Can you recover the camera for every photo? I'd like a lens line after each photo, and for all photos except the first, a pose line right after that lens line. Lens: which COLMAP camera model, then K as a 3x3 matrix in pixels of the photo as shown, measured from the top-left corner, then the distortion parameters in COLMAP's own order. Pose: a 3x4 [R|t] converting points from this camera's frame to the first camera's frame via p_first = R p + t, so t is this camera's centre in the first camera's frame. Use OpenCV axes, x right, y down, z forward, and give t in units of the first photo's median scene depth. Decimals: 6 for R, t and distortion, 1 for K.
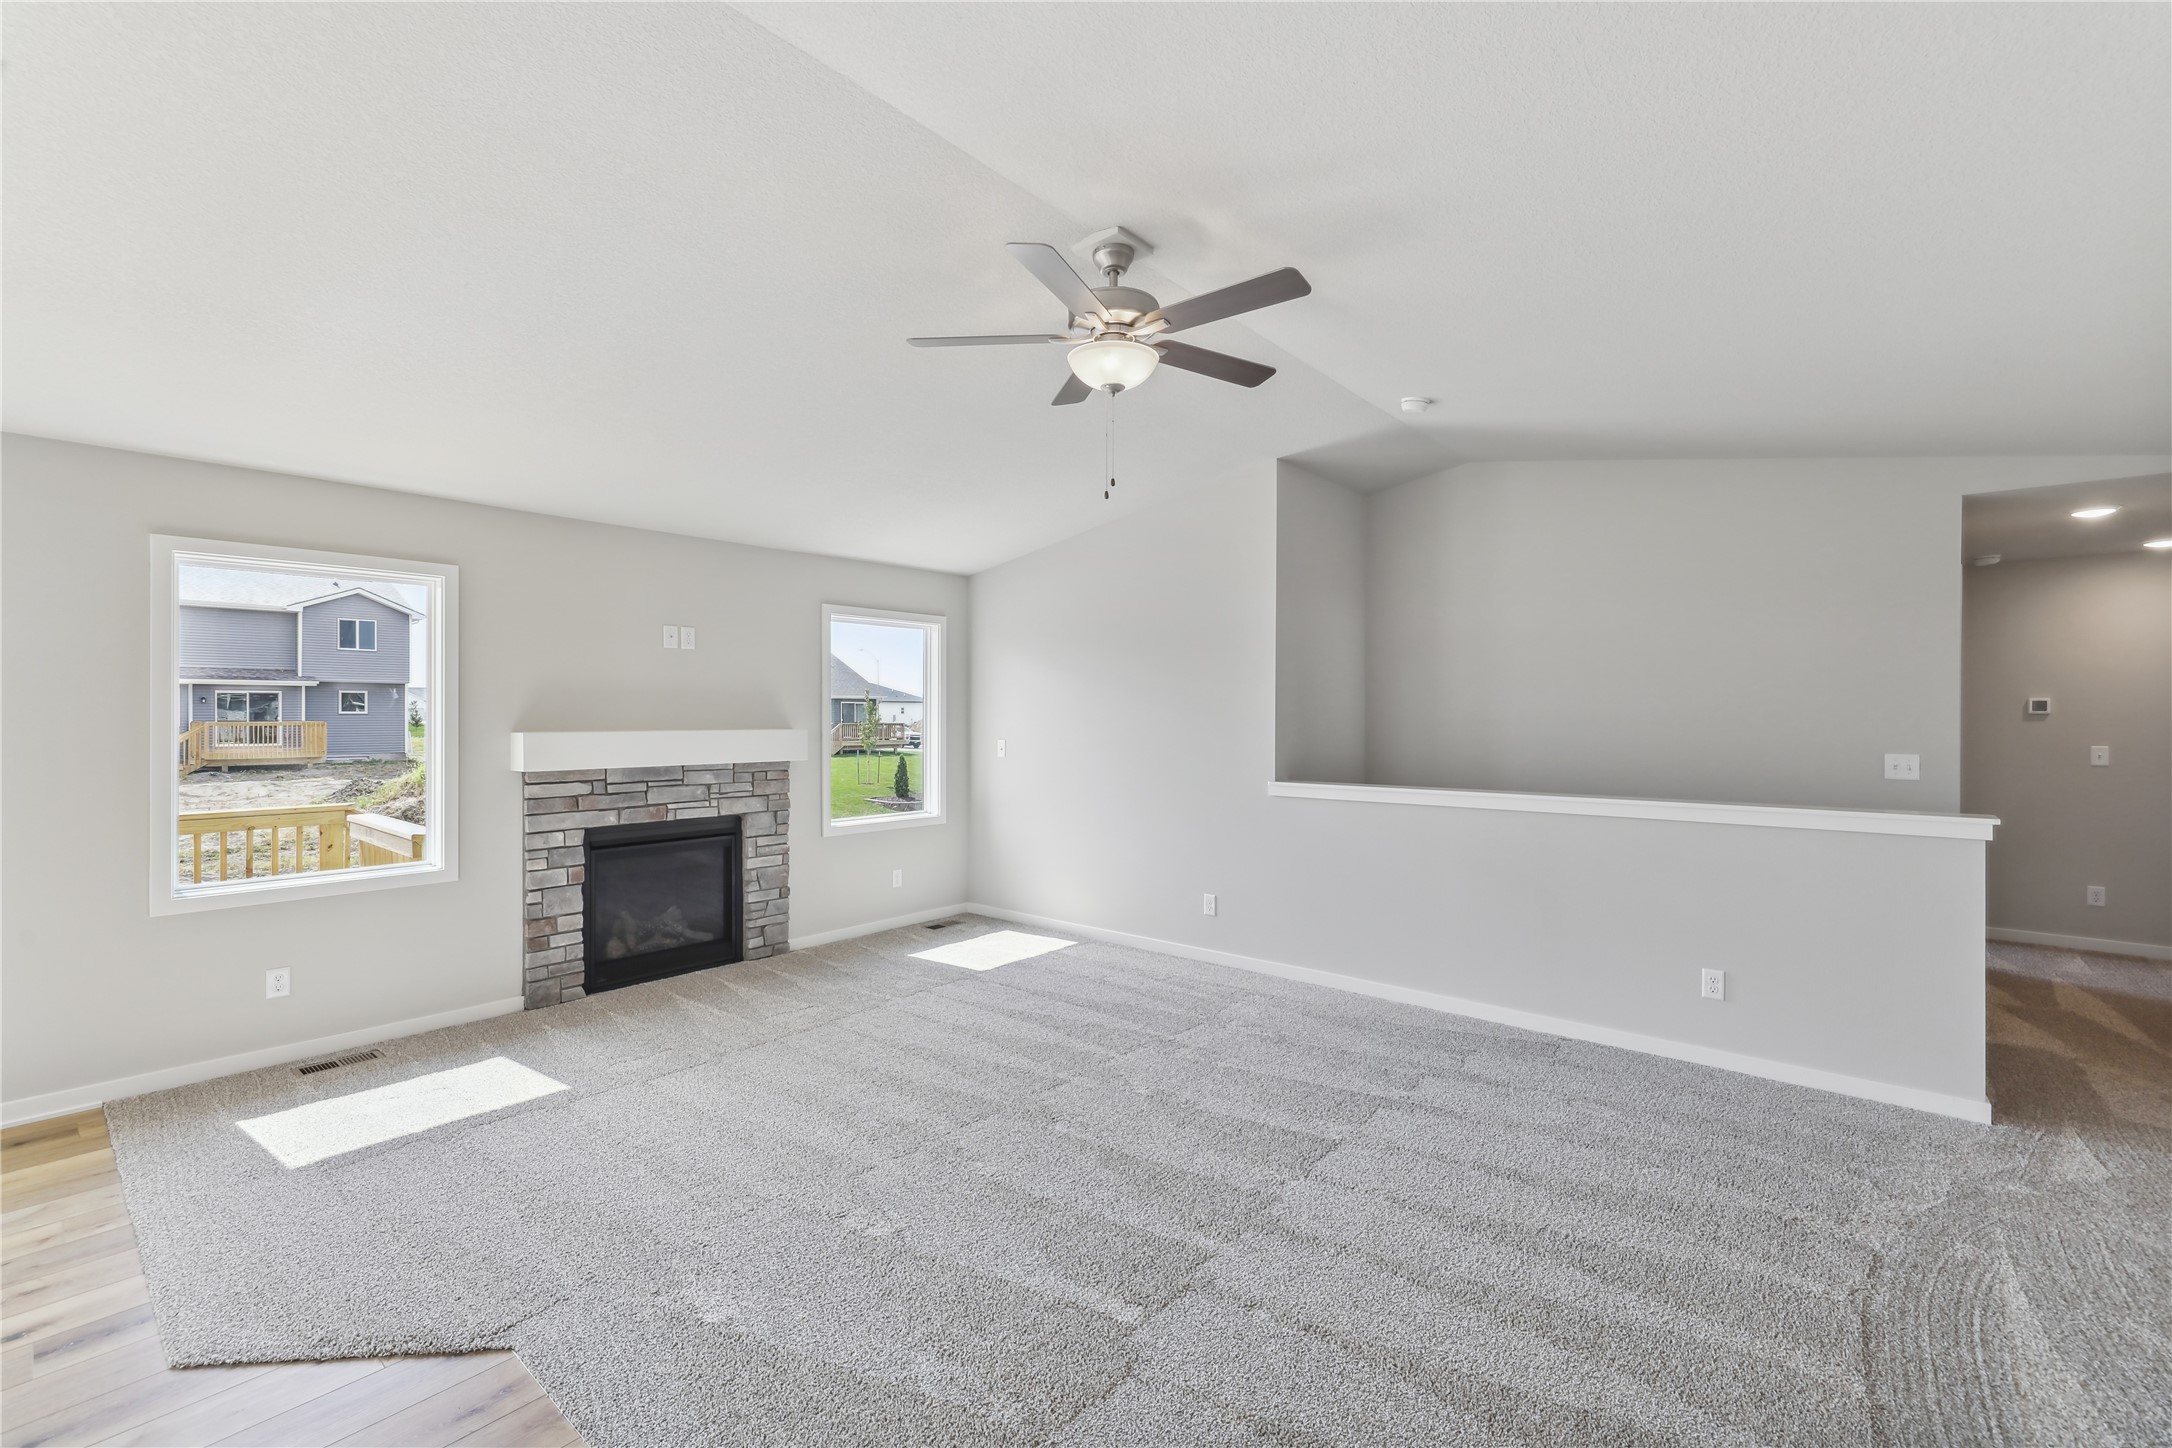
lens RADIAL K [[922.9, 0, 1080.1], [0, 922.9, 711.7], [0, 0, 1]] dist [-0.000603, 0.000313]
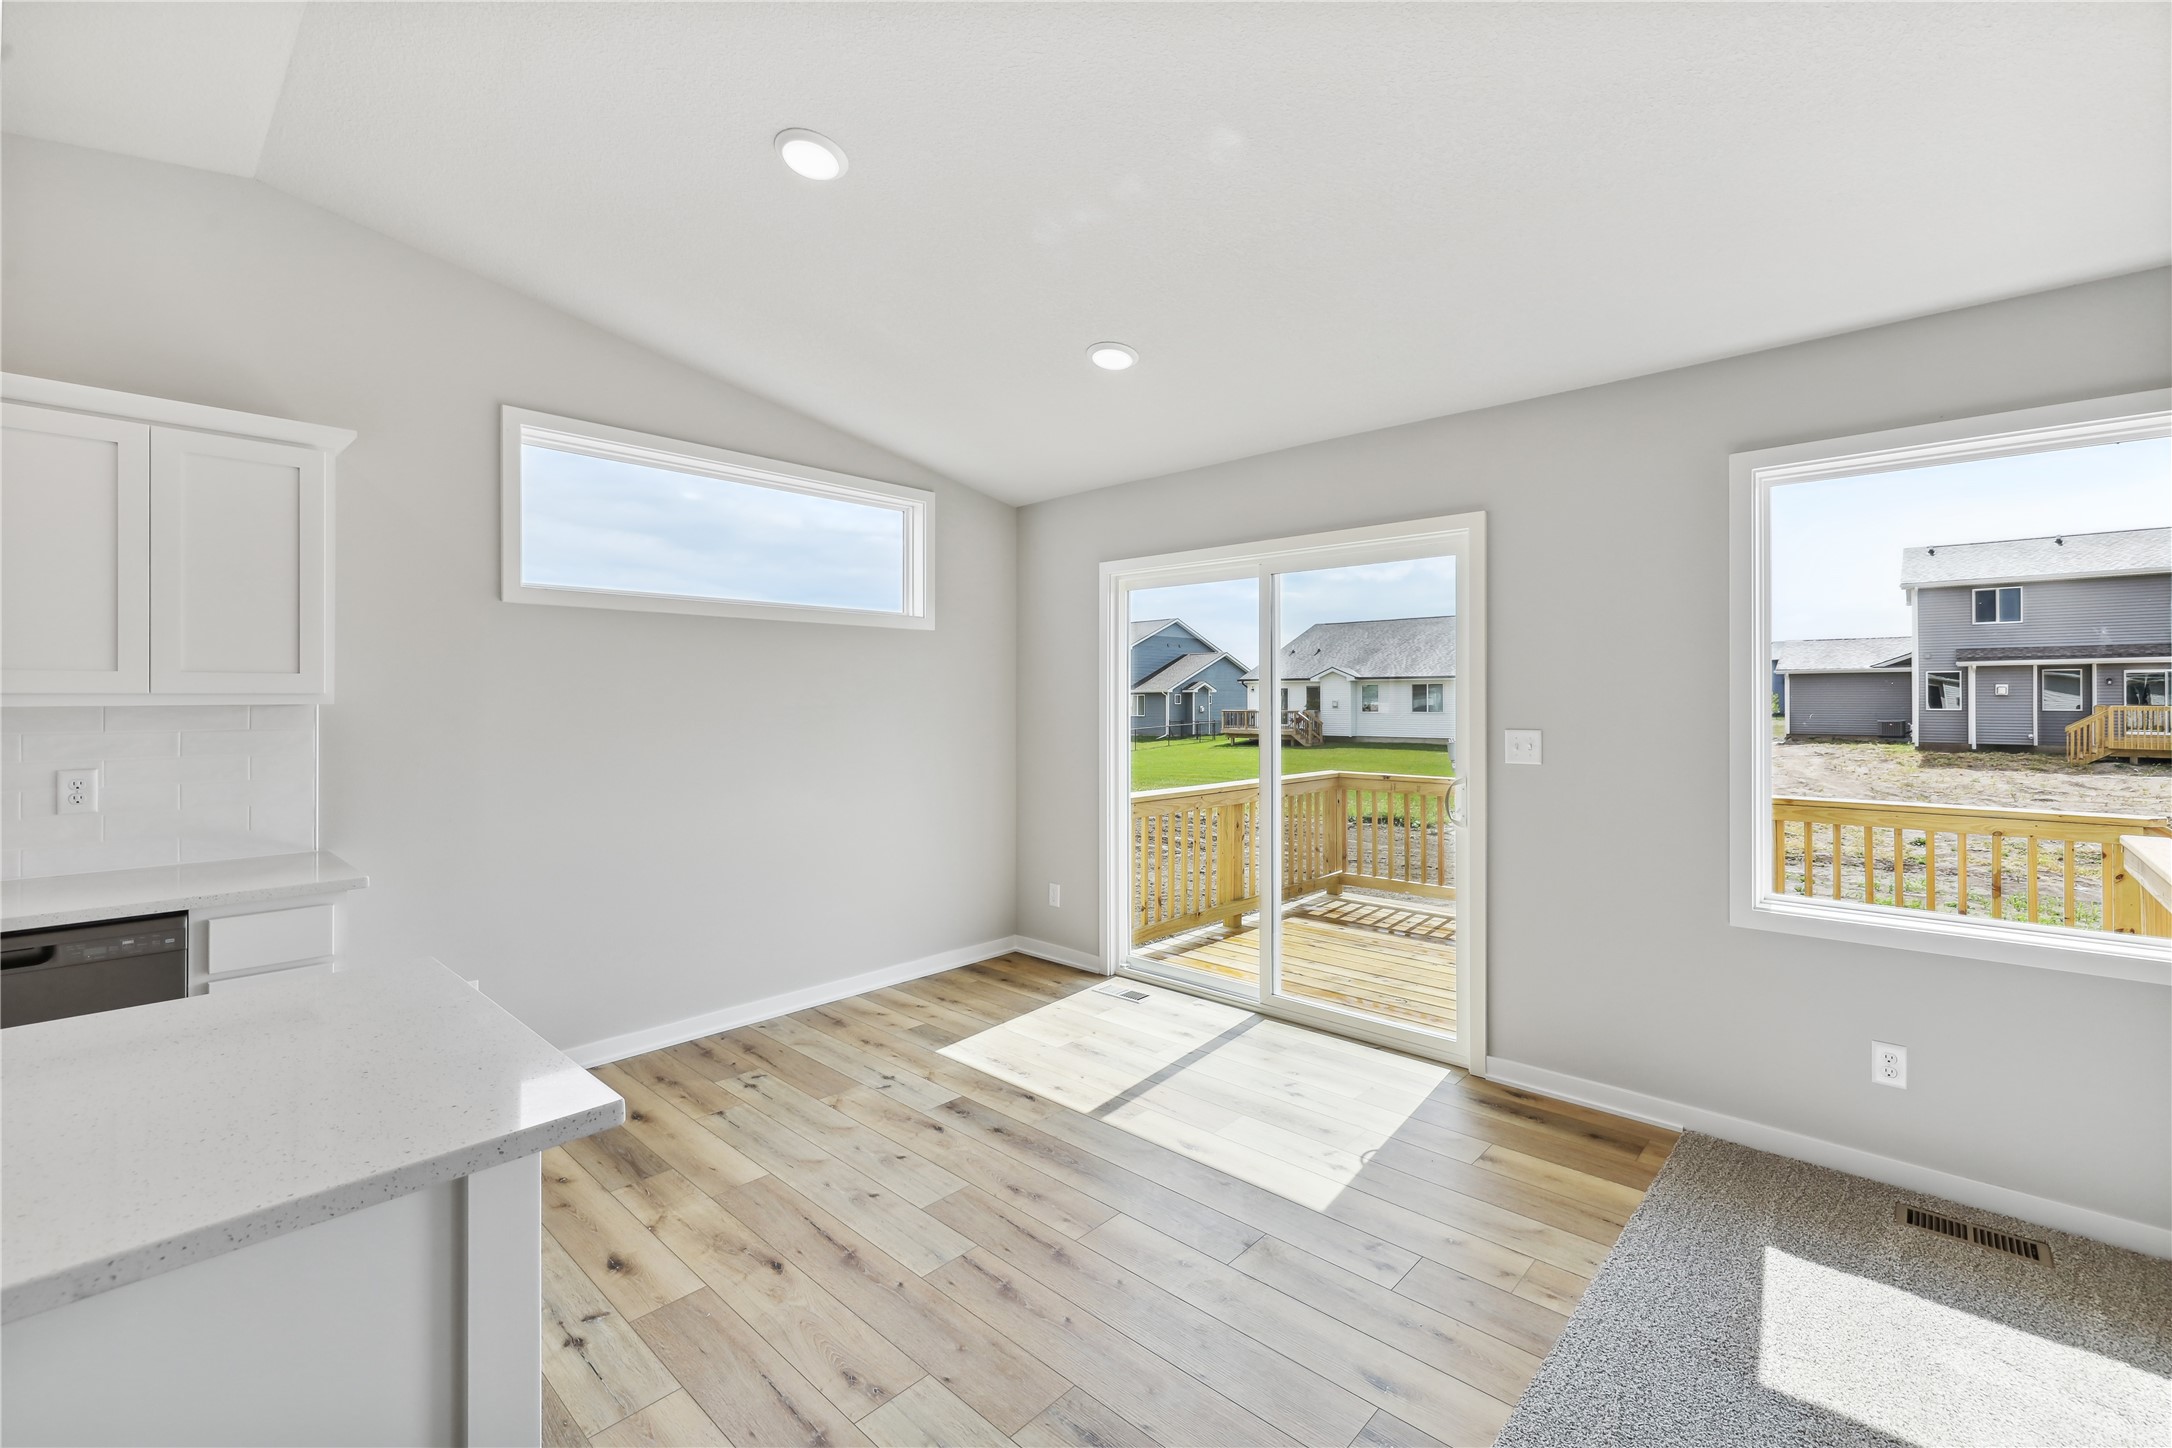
lens RADIAL K [[925.6, 0, 1084.2], [0, 925.6, 695.4], [0, 0, 1]] dist [-0.000824, -0.000198]
pose [[-0.043092, -0.004705, -0.999060, -0.121273], [0.002752, 0.999985, -0.004828, 0.016187], [0.999067, -0.002957, -0.043078, 0.336768]]
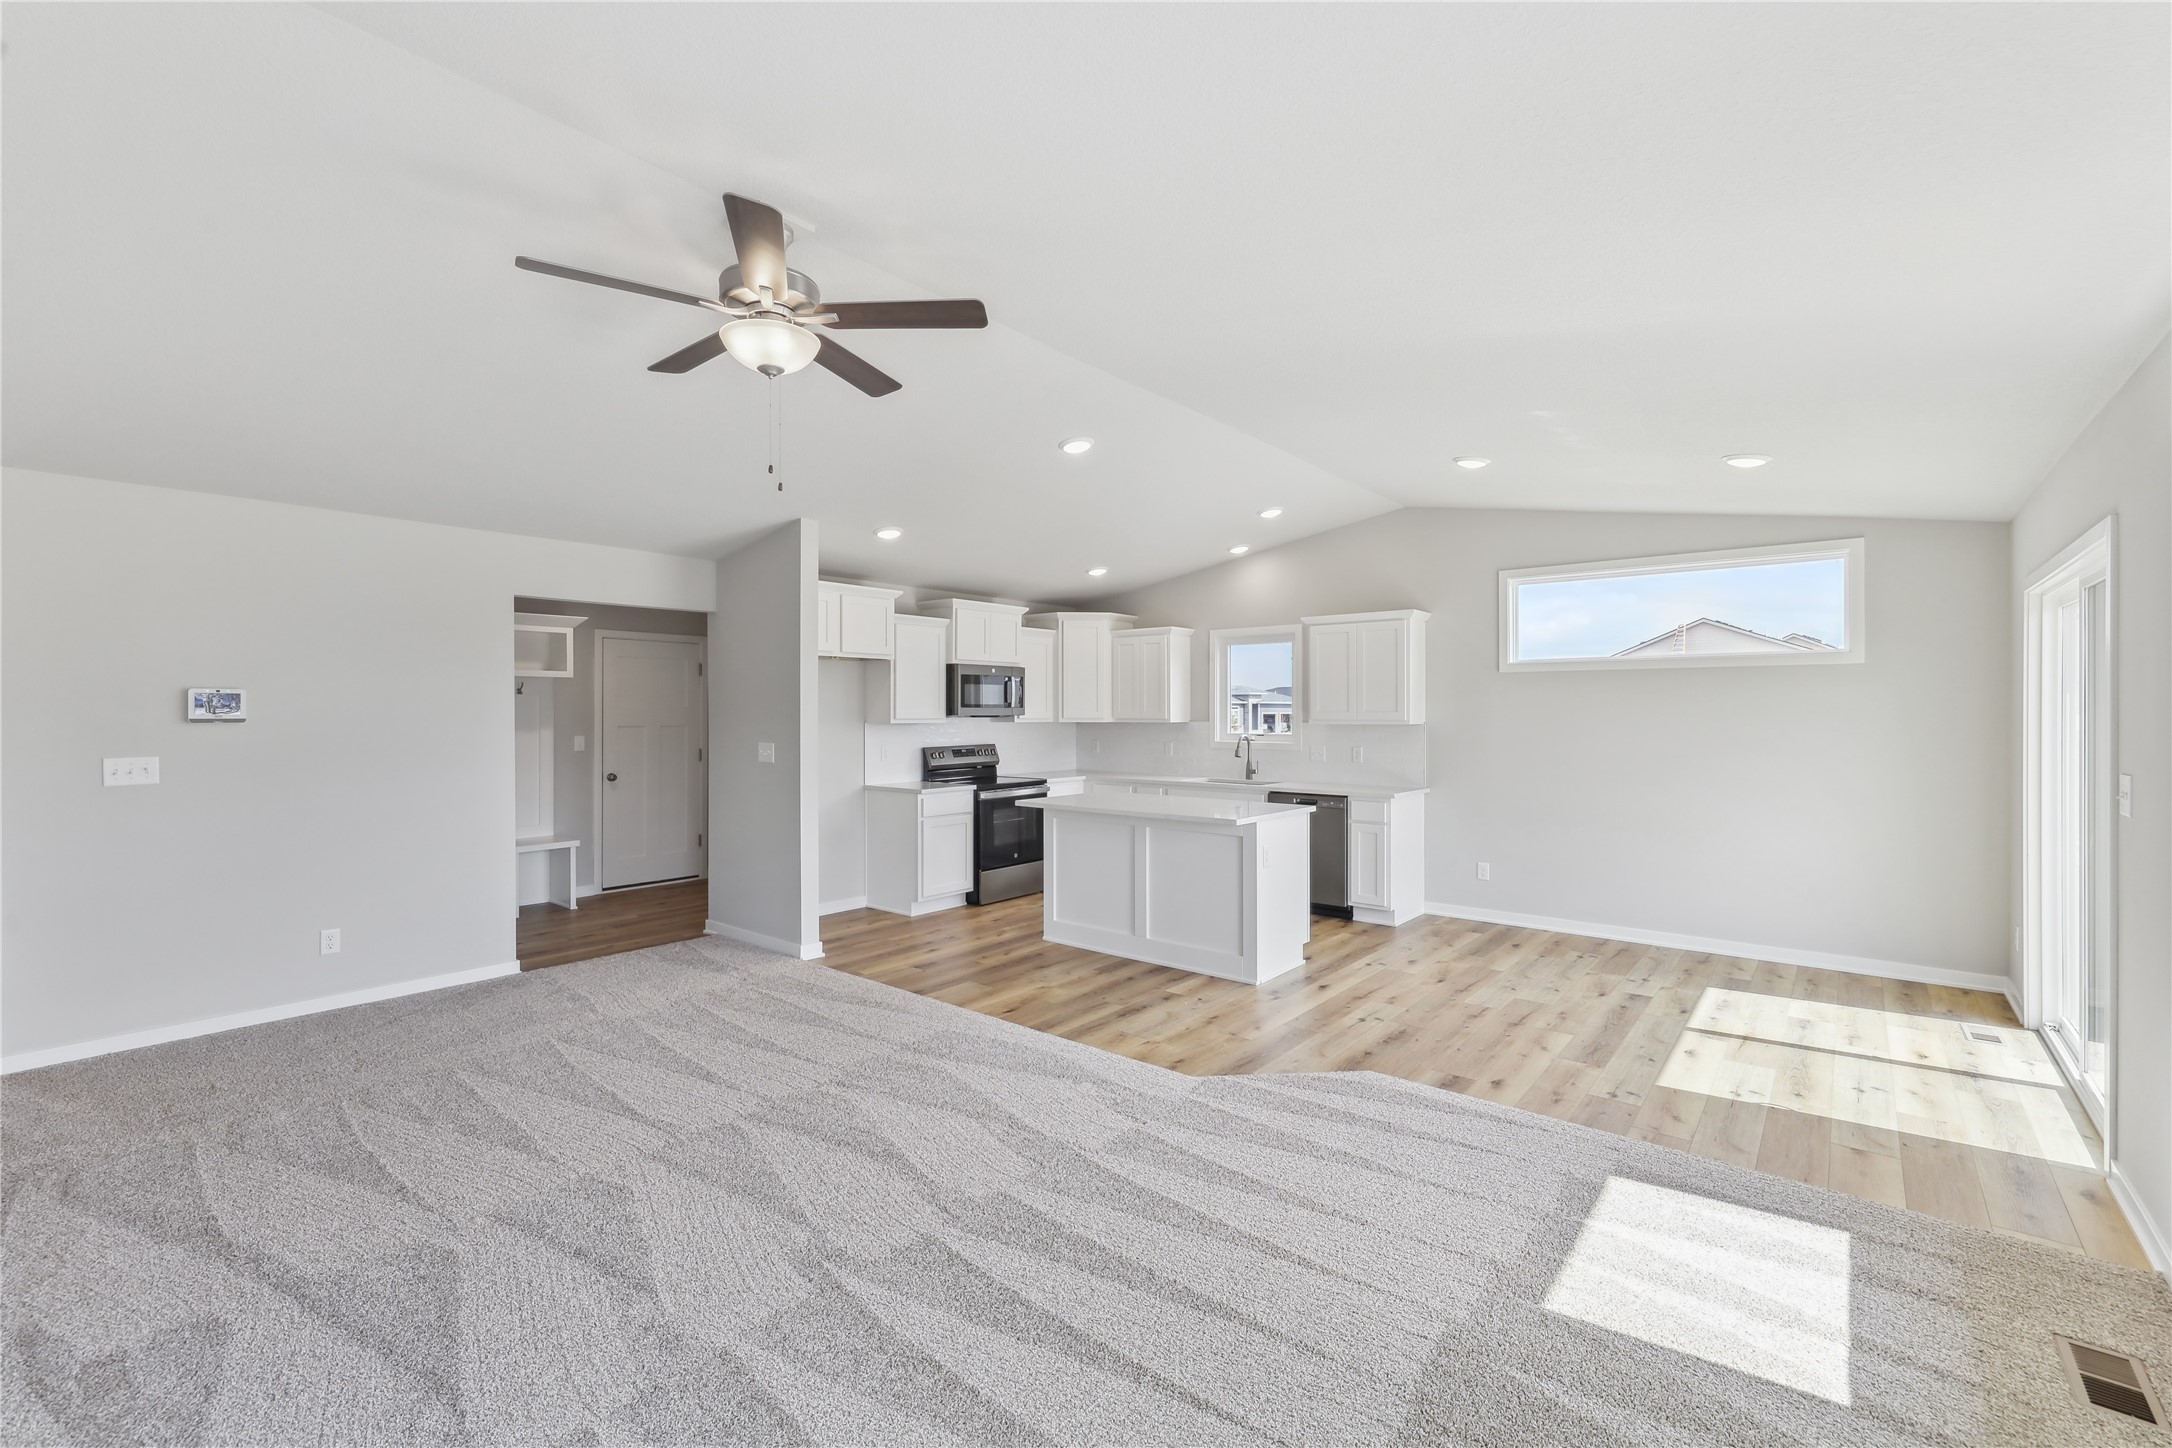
lens RADIAL K [[922.9, 0, 1080.1], [0, 922.9, 711.7], [0, 0, 1]] dist [-0.000603, 0.000313]
pose [[-0.999934, -0.001097, -0.011393, -0.165743], [-0.001088, 0.999999, -0.000848, 0.001019], [0.011394, -0.000836, -0.999935, 1.178126]]
